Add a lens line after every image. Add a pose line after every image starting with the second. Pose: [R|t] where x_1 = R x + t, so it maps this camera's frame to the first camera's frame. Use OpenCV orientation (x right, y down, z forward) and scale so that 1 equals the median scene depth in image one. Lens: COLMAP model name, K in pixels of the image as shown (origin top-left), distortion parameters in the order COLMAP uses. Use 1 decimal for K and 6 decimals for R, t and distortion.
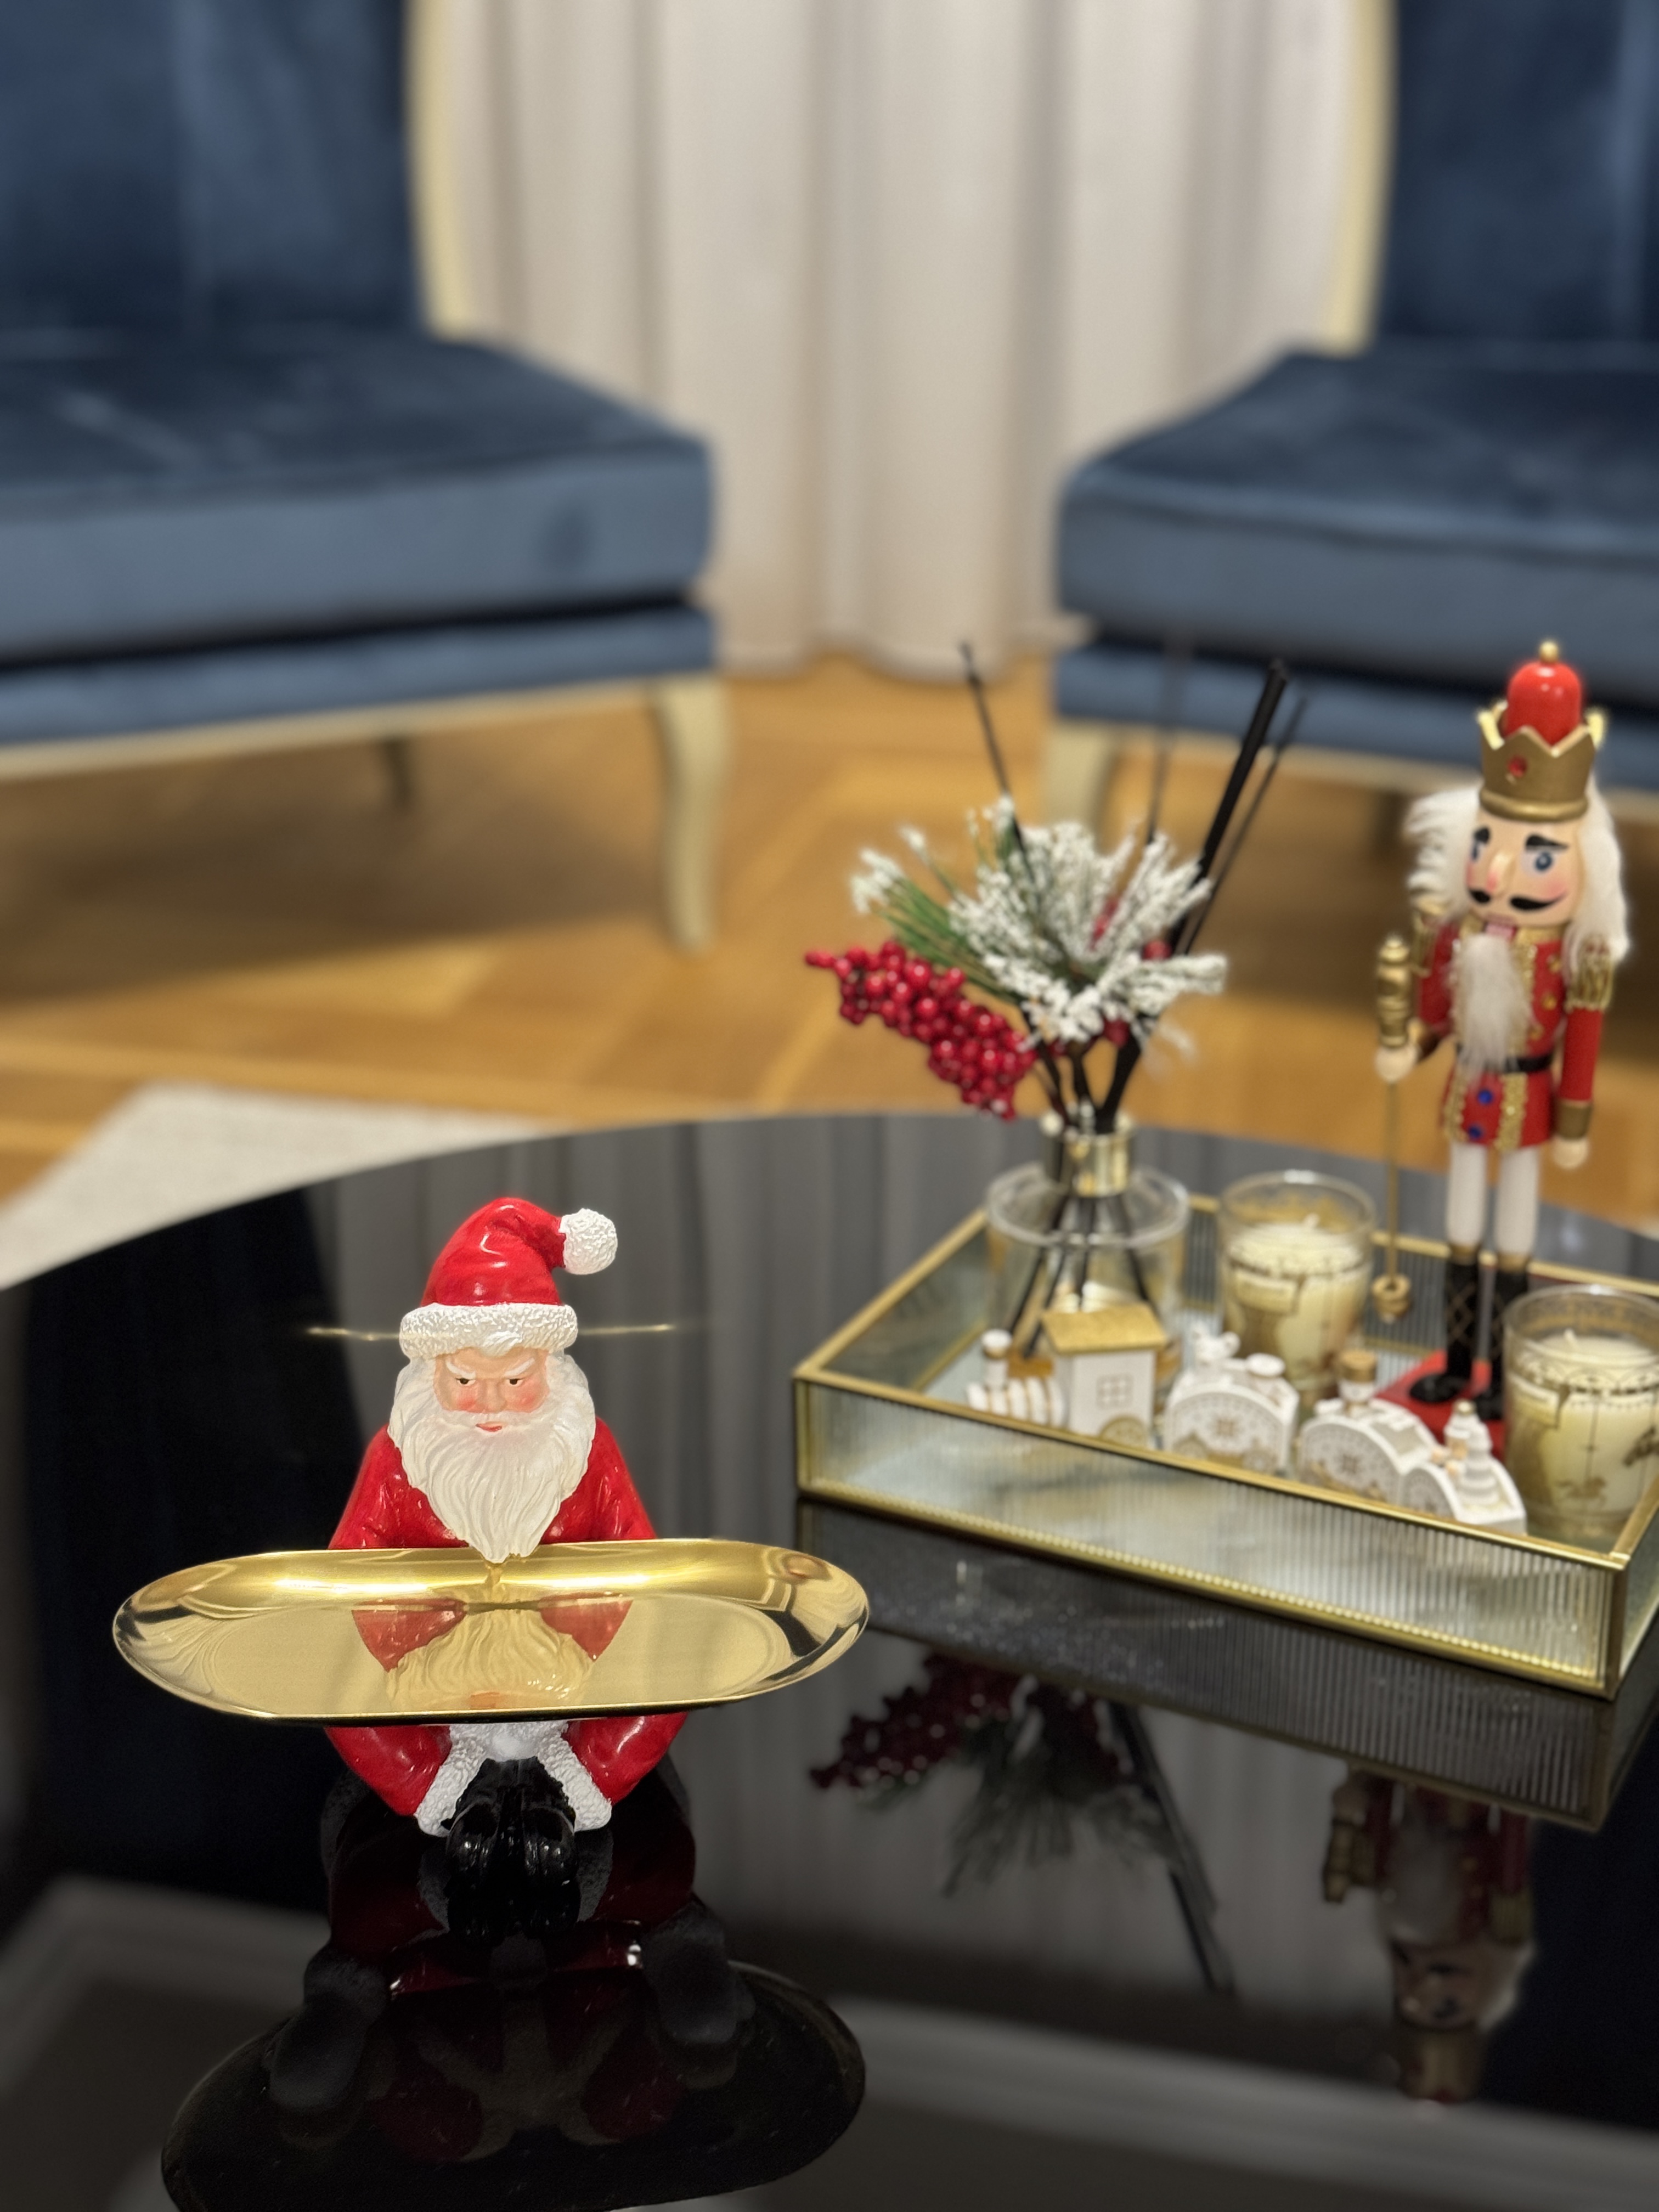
lens RADIAL K [[3280.7, 0, 838.7], [0, 3280.7, 1105.2], [0, 0, 1]] dist [0.107263, 0.000000]
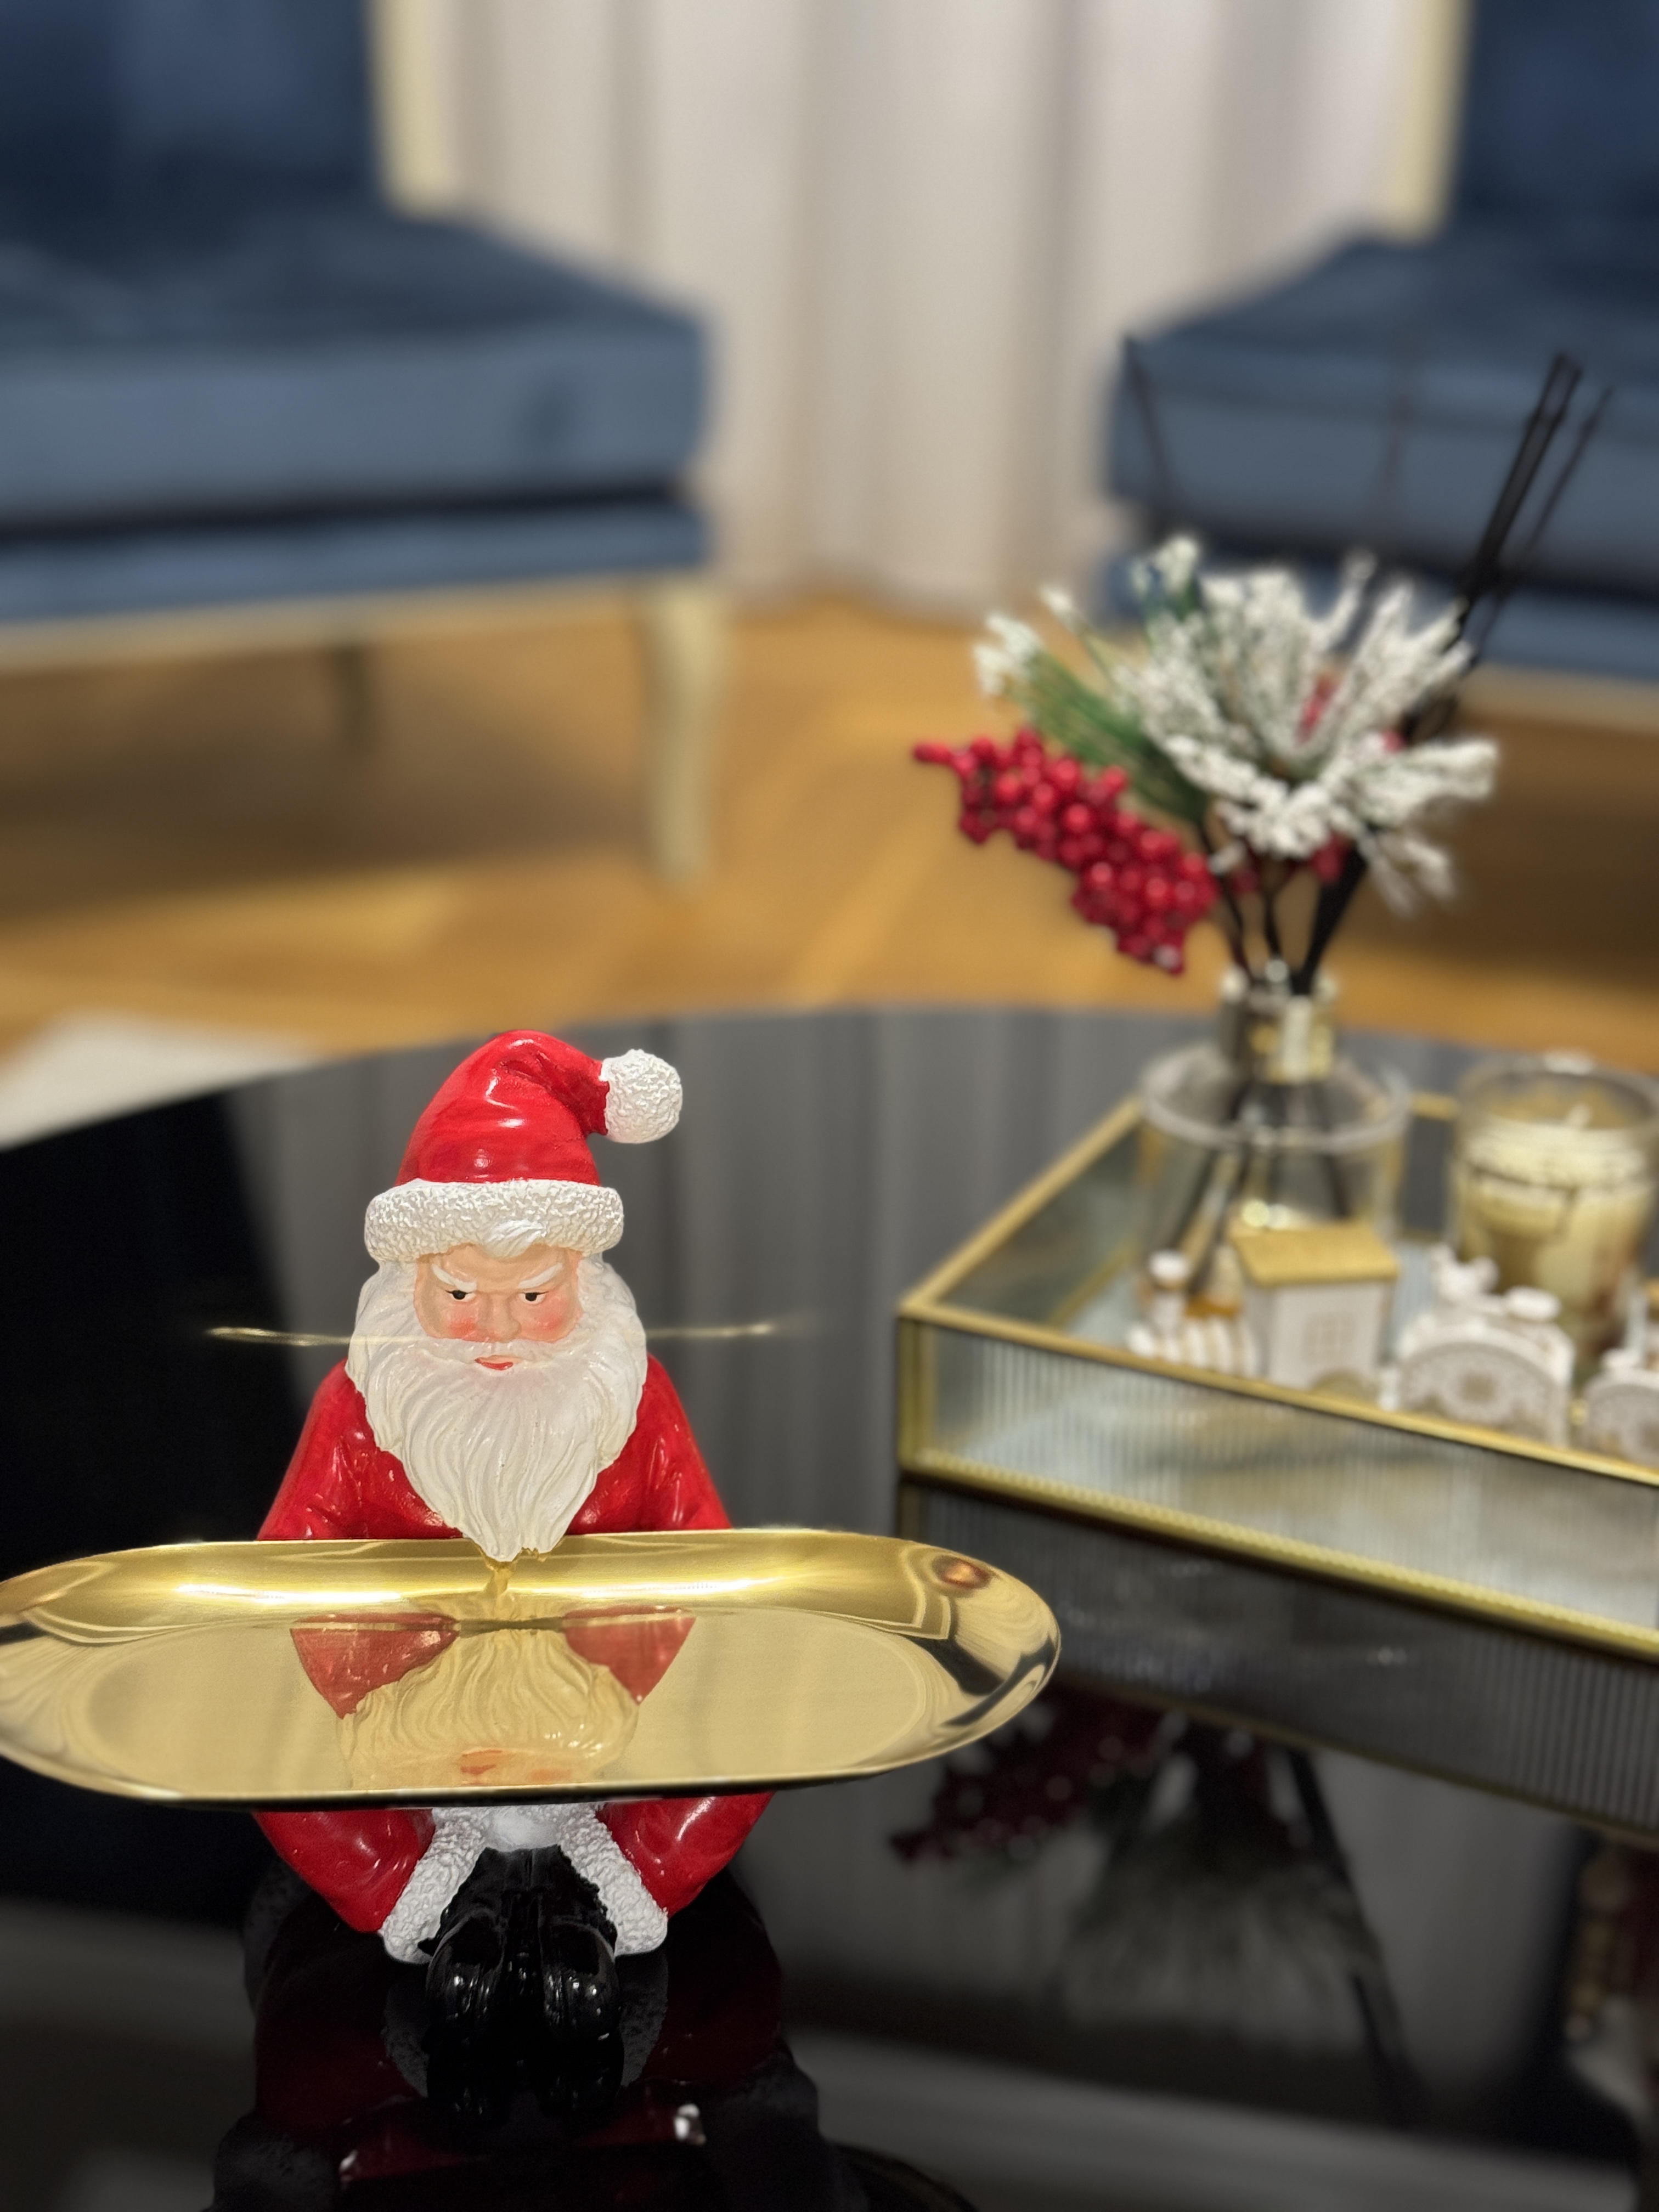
lens RADIAL K [[3280.7, 0, 847.2], [0, 3280.7, 1110.8], [0, 0, 1]] dist [0.107263, 0.000000]
pose [[0.999803, 0.009408, 0.017464, -0.037376], [-0.009395, 0.999956, -0.000791, 0.037205], [-0.017471, 0.000626, 0.999847, 0.259239]]
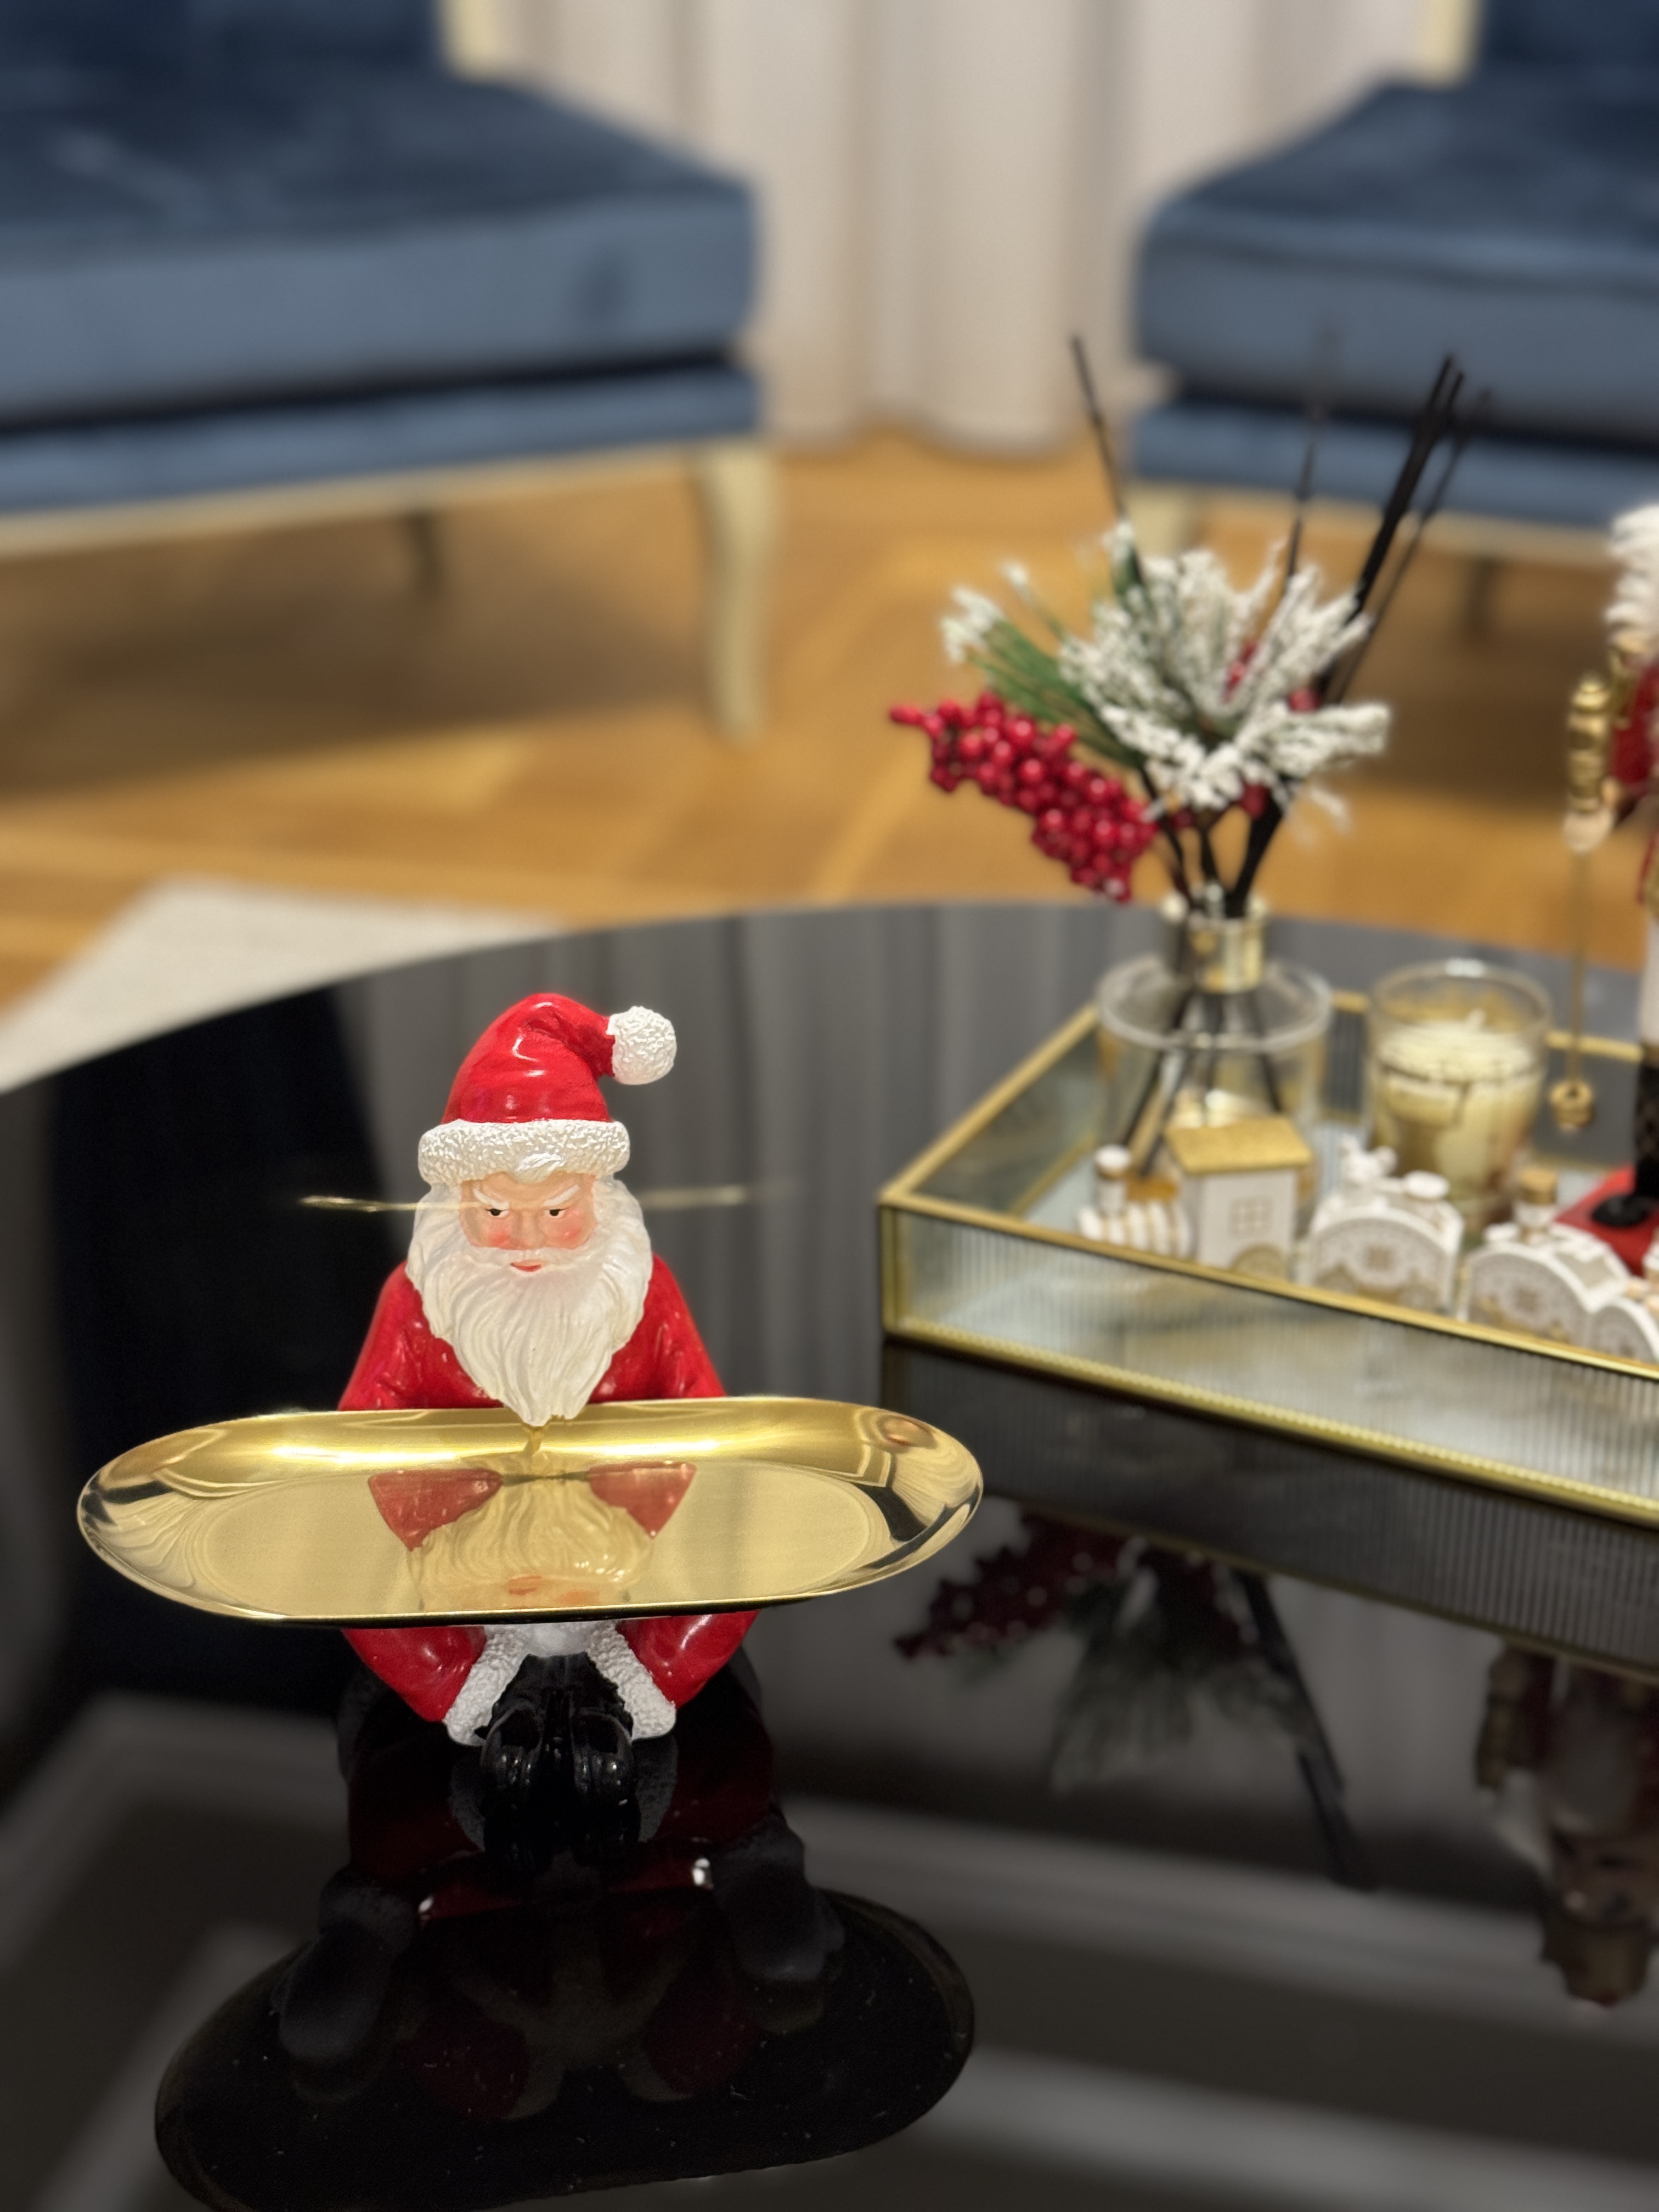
lens RADIAL K [[3280.7, 0, 834.5], [0, 3280.7, 1143.5], [0, 0, 1]] dist [0.107263, 0.000000]
pose [[0.999899, -0.003773, -0.013711, -0.013201], [0.004720, 0.997557, 0.069698, 0.007083], [0.013414, -0.069756, 0.997474, 0.137894]]
